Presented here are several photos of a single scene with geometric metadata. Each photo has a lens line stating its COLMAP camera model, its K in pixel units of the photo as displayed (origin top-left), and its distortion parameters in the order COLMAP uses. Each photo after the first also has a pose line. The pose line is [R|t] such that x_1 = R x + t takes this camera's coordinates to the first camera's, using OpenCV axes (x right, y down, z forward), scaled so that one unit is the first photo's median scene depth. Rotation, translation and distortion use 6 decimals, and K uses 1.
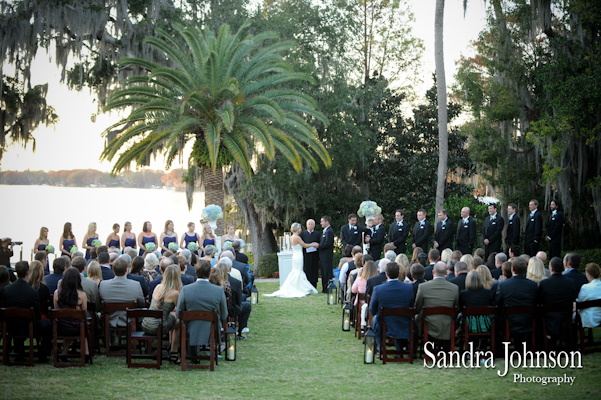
lens RADIAL K [[1215.0, 0, 301.0], [0, 1215.0, 200.4], [0, 0, 1]] dist [-0.271825, 0.000000]
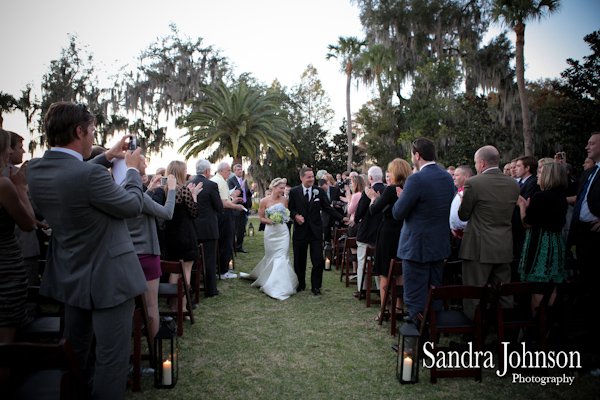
lens RADIAL K [[415.2, 0, 299.5], [0, 415.2, 199.5], [0, 0, 1]] dist [0.003310, 0.000247]
pose [[0.999080, -0.009534, 0.041820, -0.001041], [0.008004, 0.999298, 0.036607, 0.011342], [-0.042140, -0.036239, 0.998454, 0.235276]]
